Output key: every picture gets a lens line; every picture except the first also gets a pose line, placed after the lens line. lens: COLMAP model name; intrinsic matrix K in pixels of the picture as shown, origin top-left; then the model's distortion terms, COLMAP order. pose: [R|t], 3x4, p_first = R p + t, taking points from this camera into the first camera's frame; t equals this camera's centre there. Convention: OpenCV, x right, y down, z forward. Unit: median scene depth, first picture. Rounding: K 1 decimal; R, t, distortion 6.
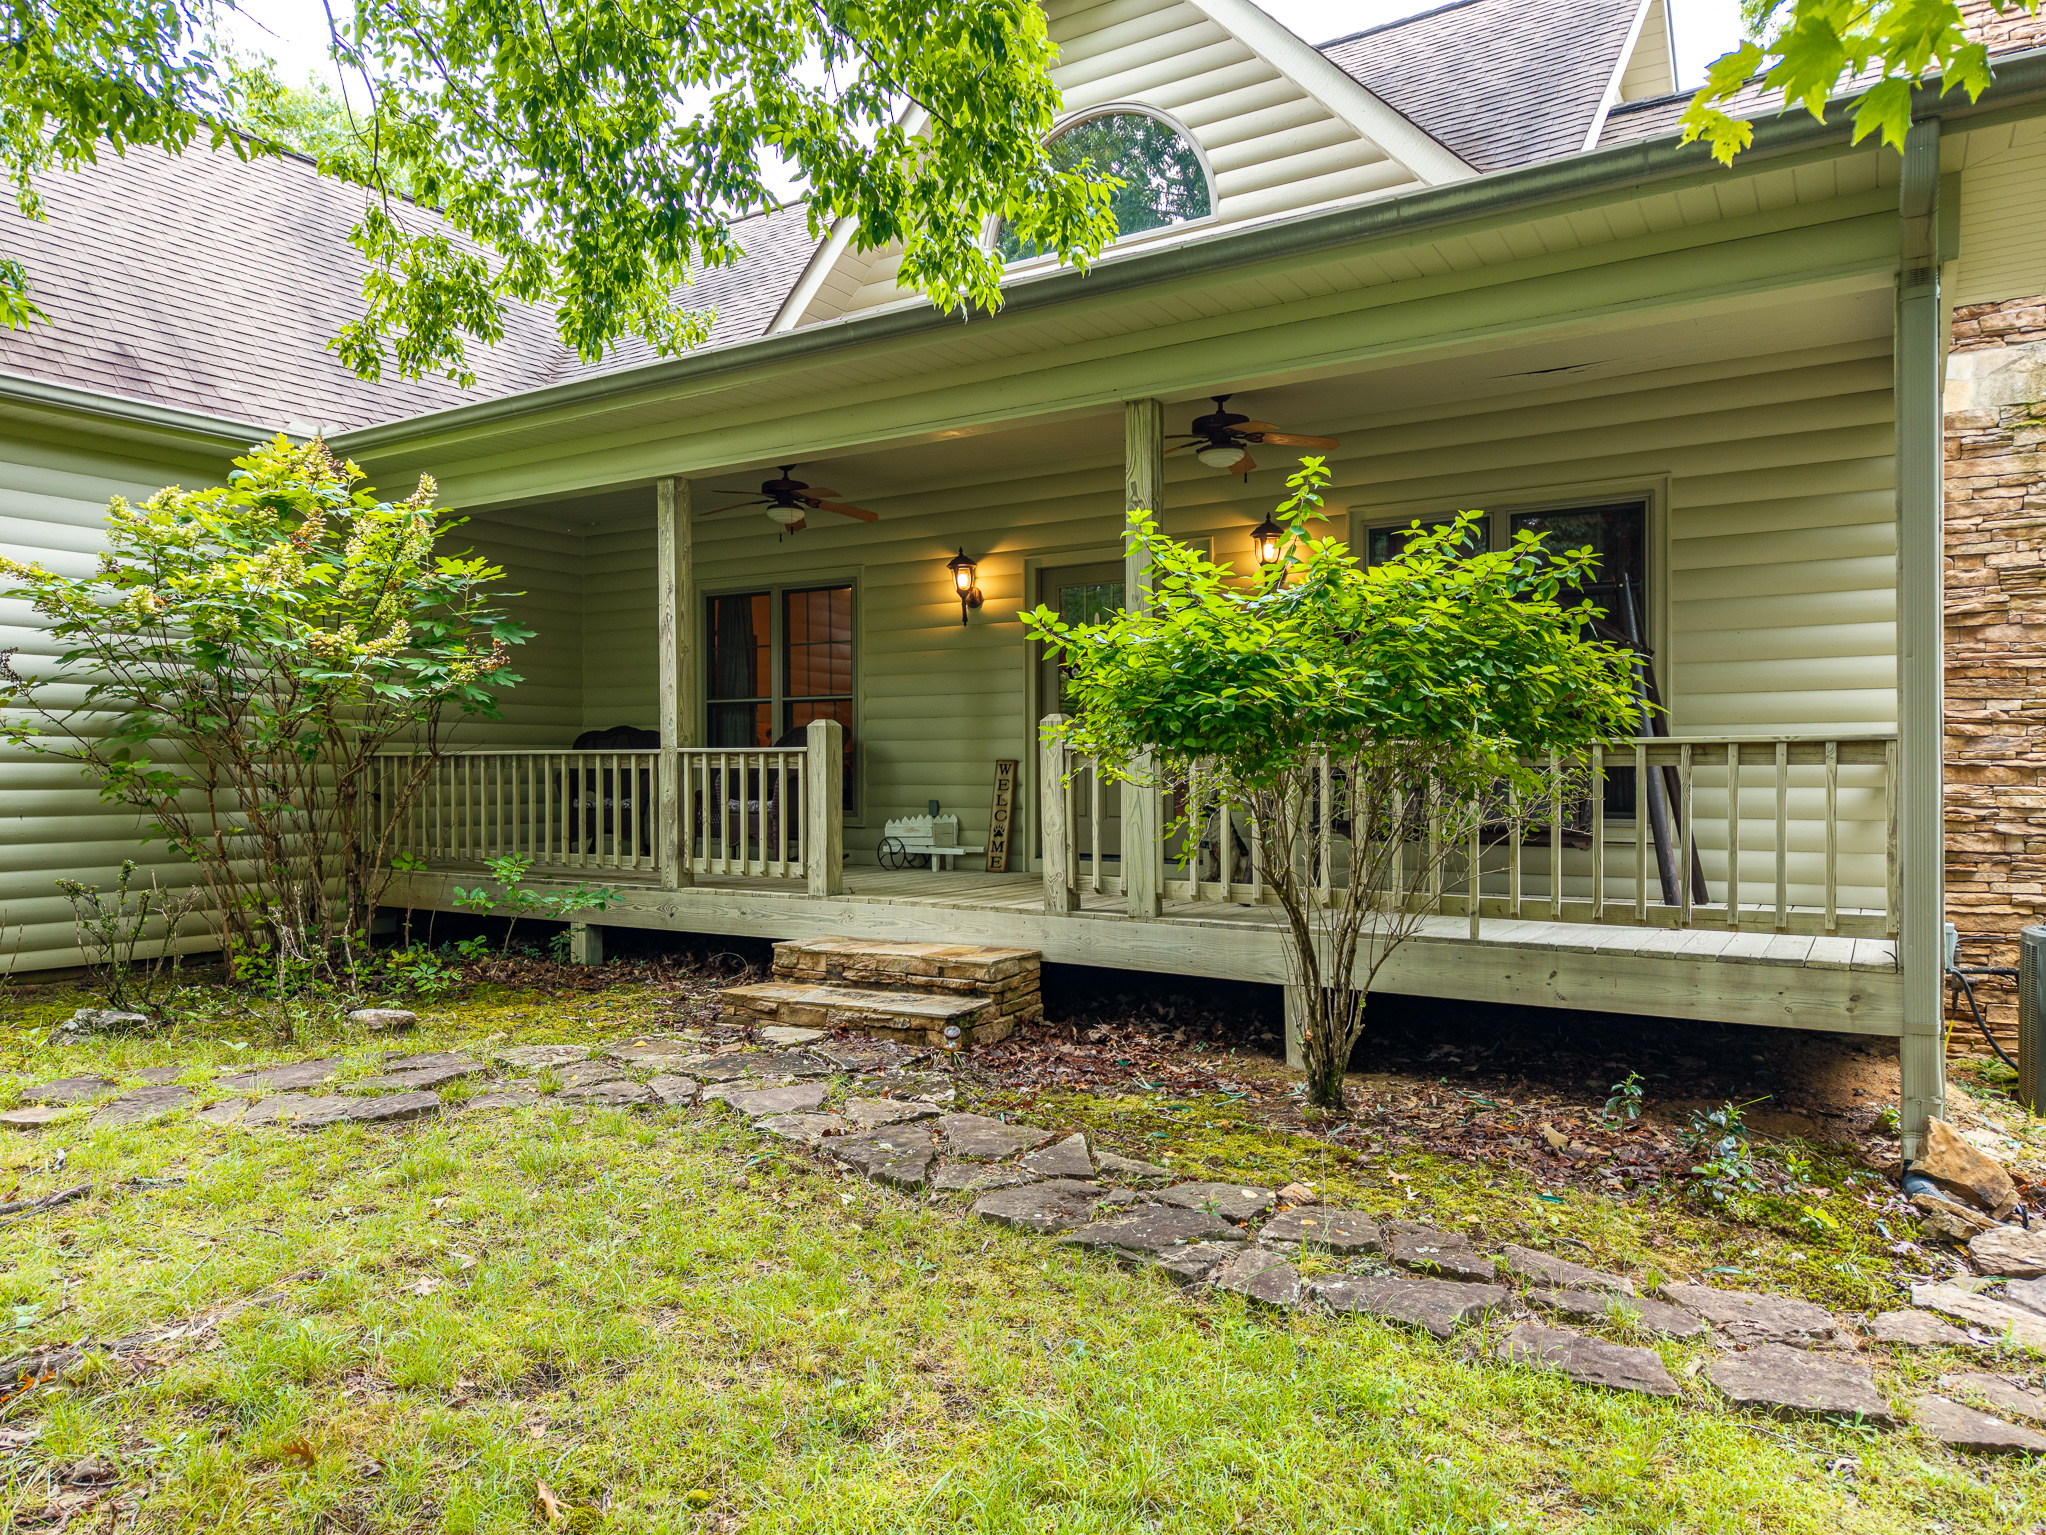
lens RADIAL K [[1358.6, 0, 1023.0], [0, 1358.6, 767.5], [0, 0, 1]] dist [-0.003088, -0.002312]
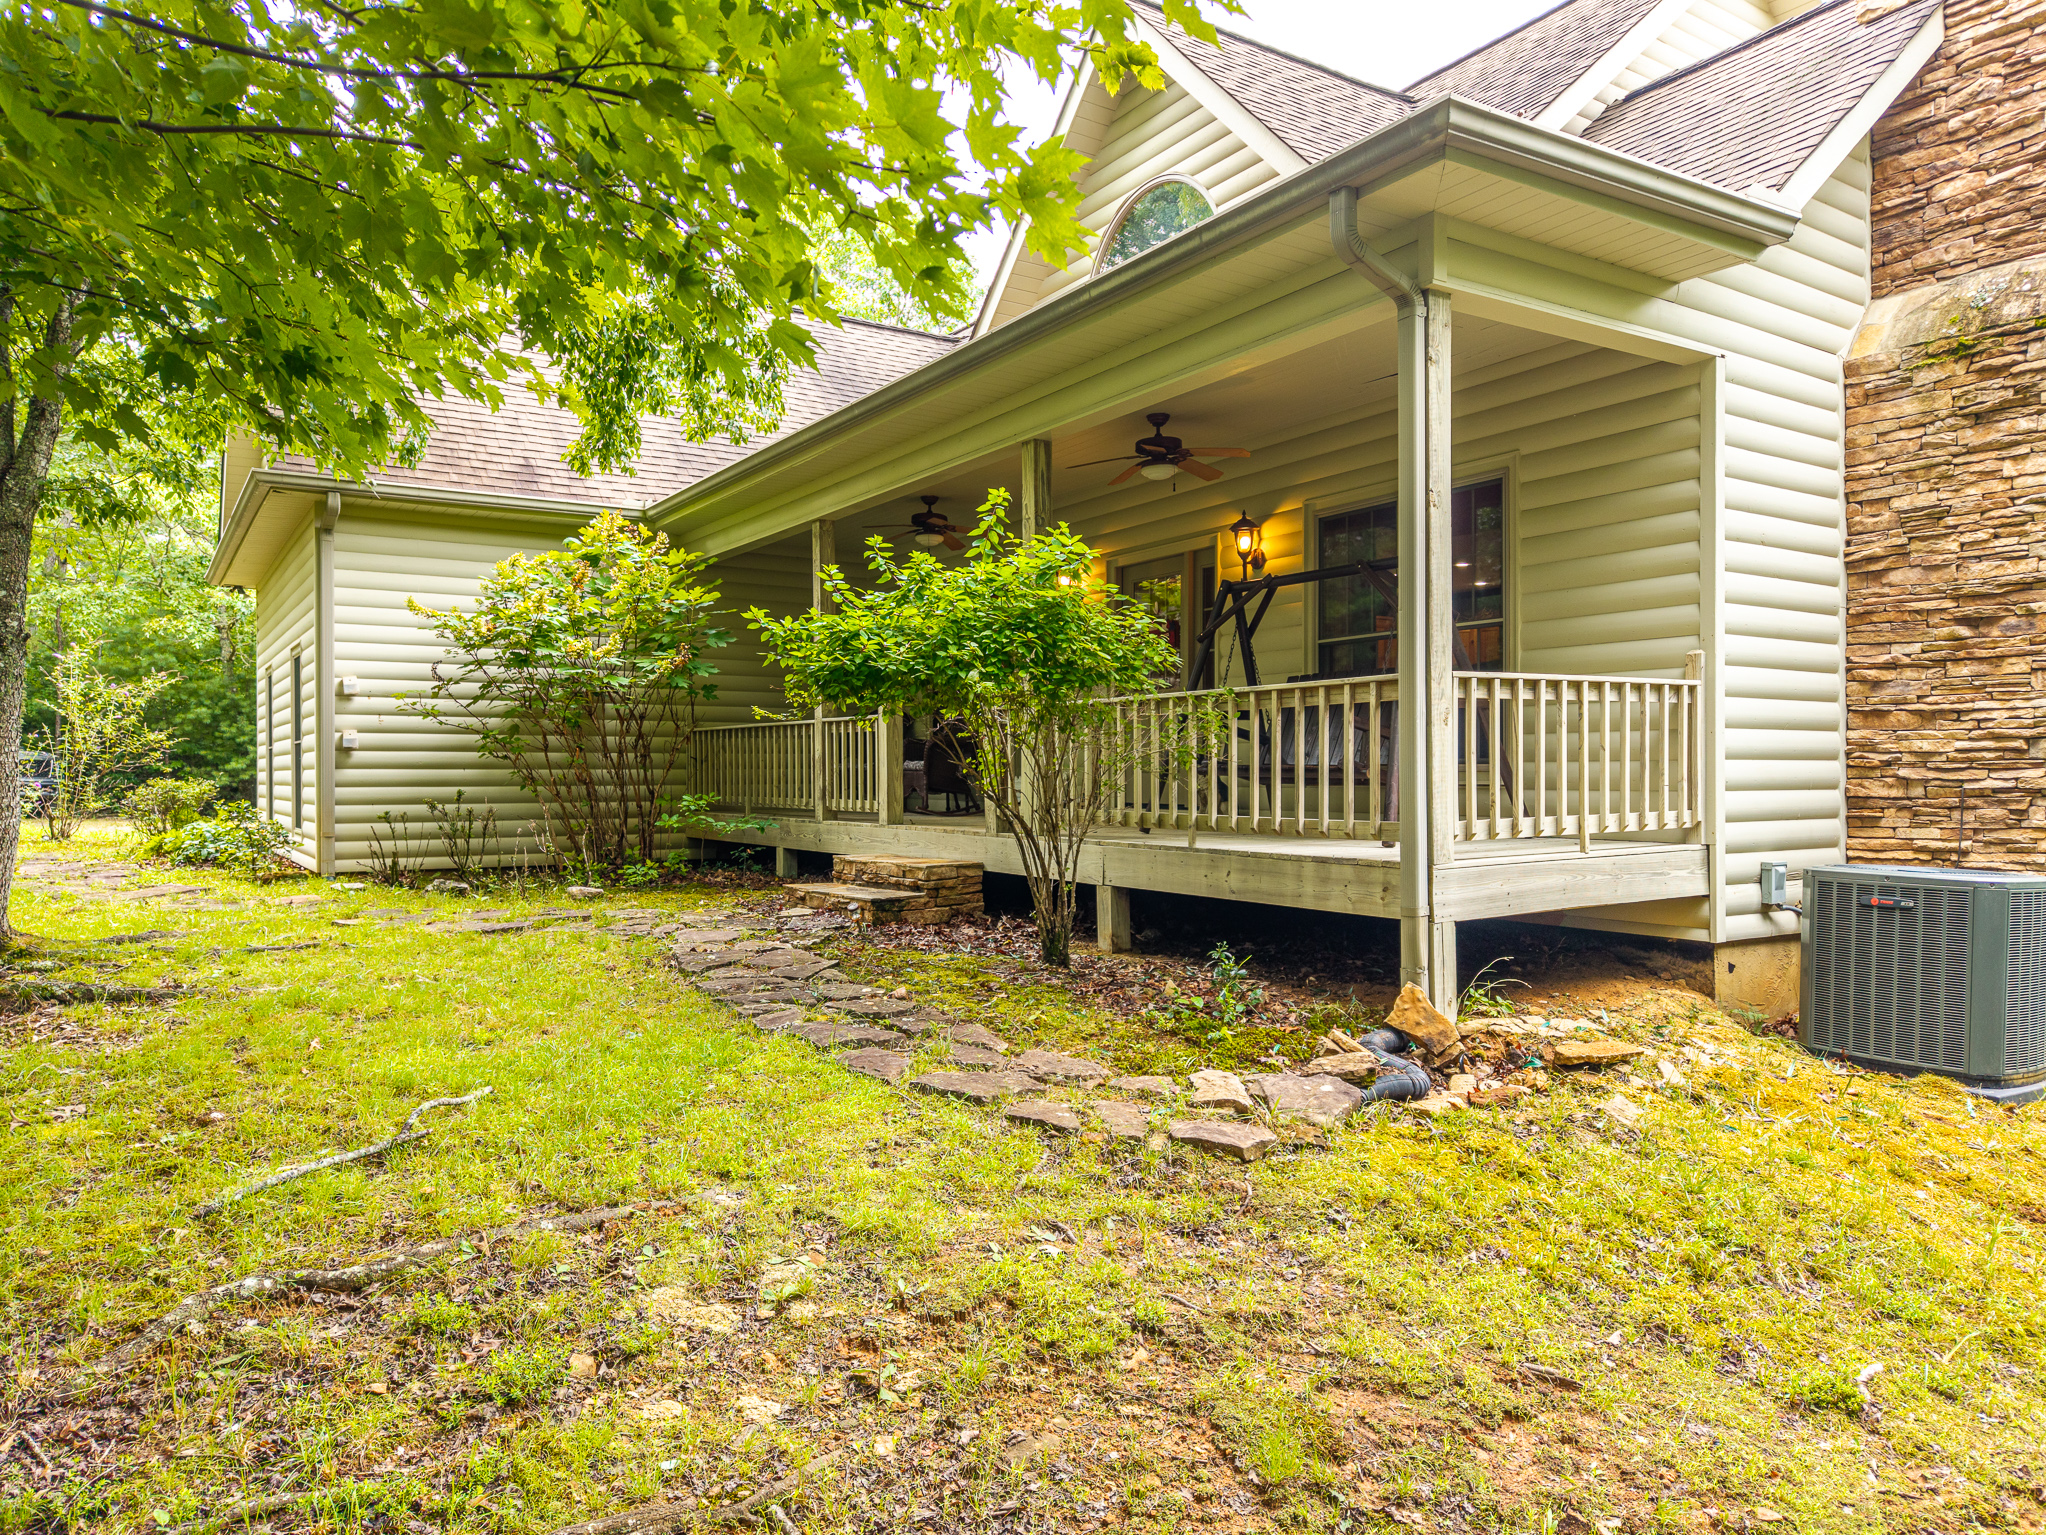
lens RADIAL K [[1358.6, 0, 1023.0], [0, 1358.6, 767.5], [0, 0, 1]] dist [-0.003088, -0.002312]
pose [[0.909378, -0.002404, -0.415963, 0.547255], [0.003228, 0.999994, 0.001278, 0.037352], [0.415958, -0.002505, 0.909381, -0.171136]]
